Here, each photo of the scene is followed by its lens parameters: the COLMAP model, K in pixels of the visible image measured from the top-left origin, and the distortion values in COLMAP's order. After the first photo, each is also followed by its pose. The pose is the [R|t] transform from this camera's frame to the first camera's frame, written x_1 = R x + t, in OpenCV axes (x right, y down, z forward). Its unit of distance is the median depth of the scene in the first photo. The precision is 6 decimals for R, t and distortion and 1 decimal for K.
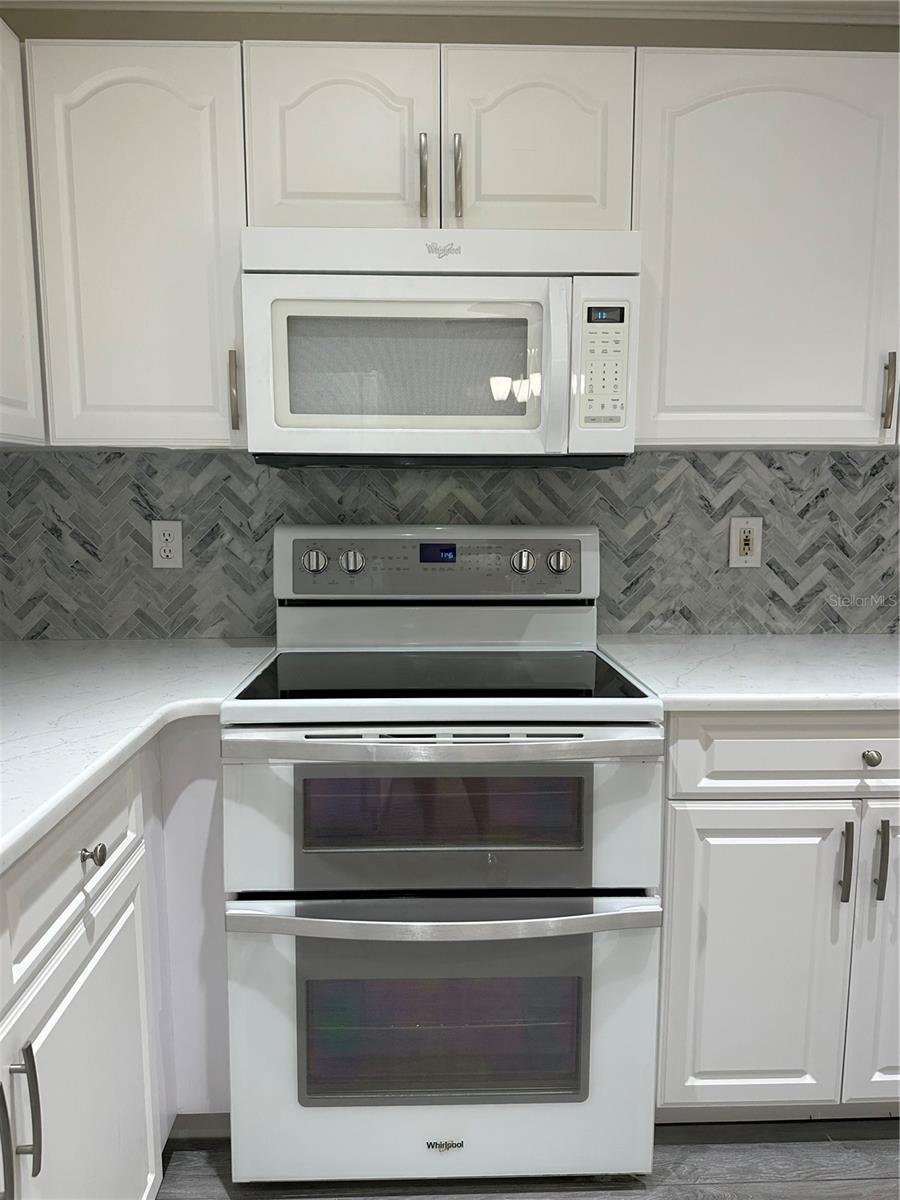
lens RADIAL K [[880.4, 0, 443.7], [0, 880.4, 601.3], [0, 0, 1]] dist [0.016058, -0.020438]
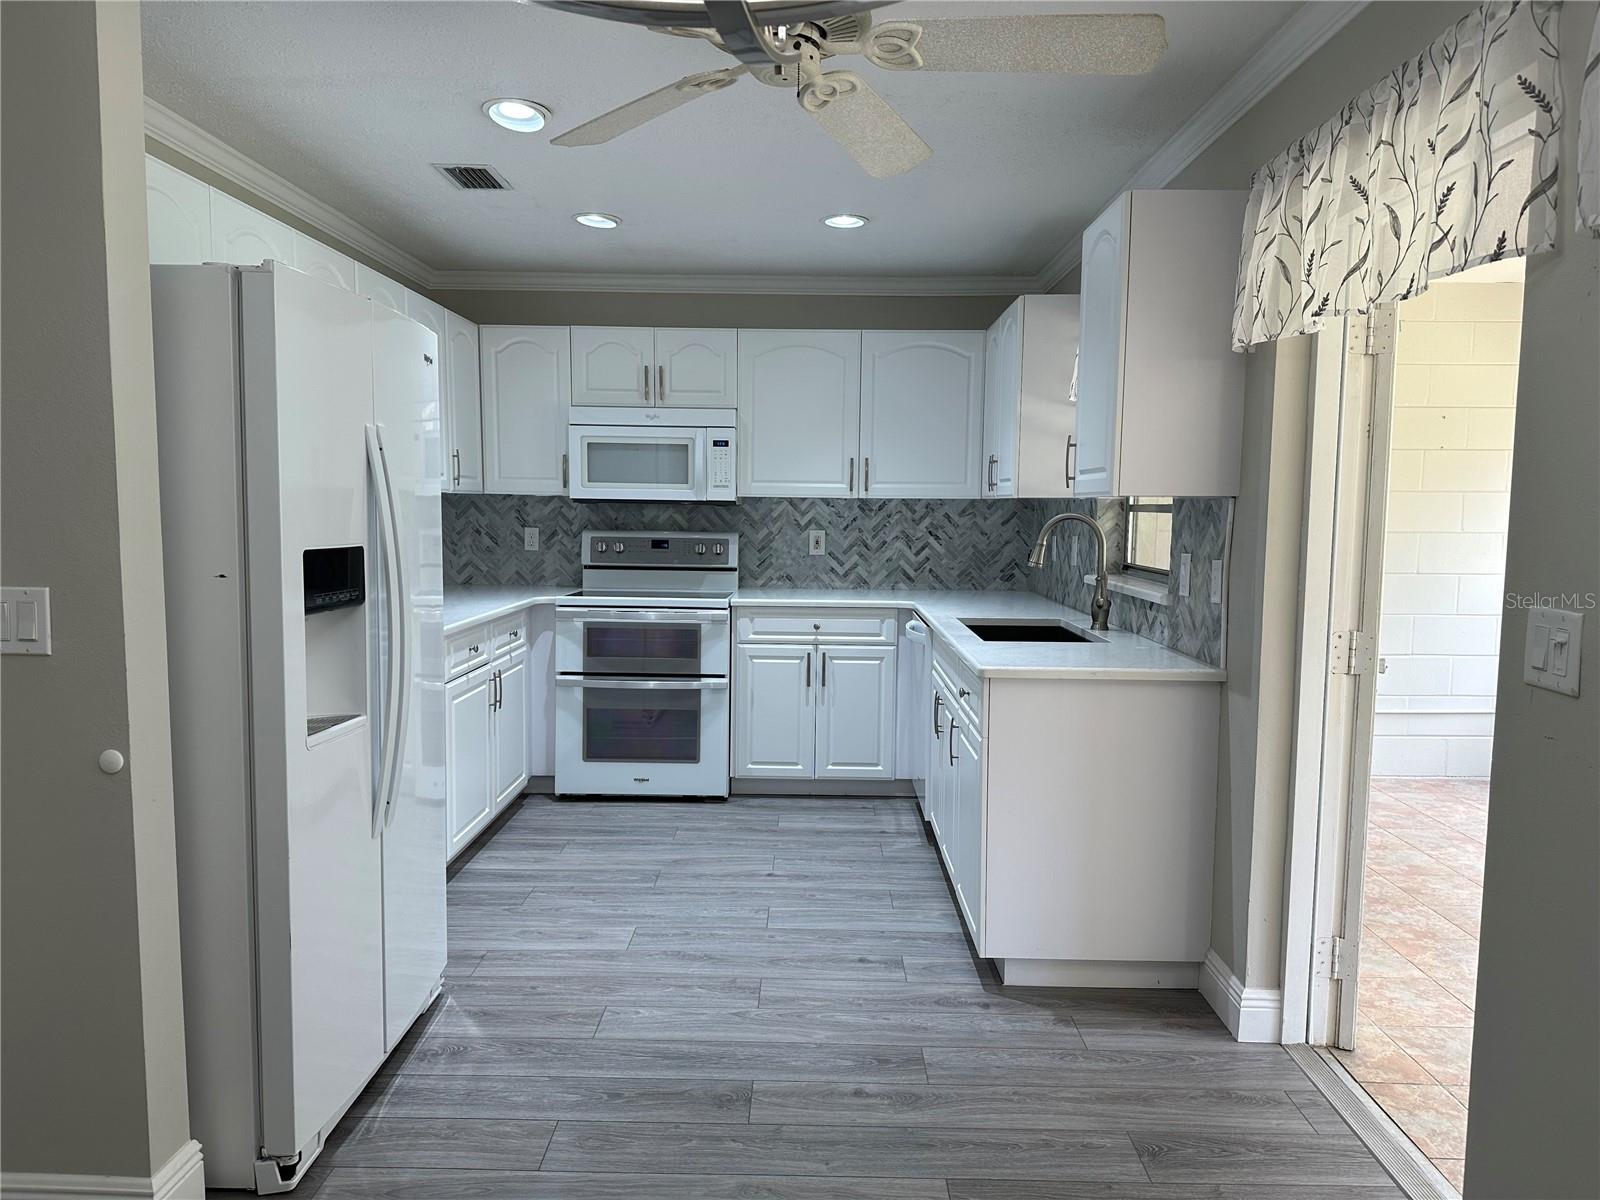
lens RADIAL K [[1113.9, 0, 808.7], [0, 1113.9, 601.1], [0, 0, 1]] dist [0.052934, 0.000449]
pose [[0.999542, 0.015441, -0.026043, 0.408074], [-0.016348, 0.999254, -0.034998, 0.162919], [0.025483, 0.035408, 0.999048, -1.602728]]
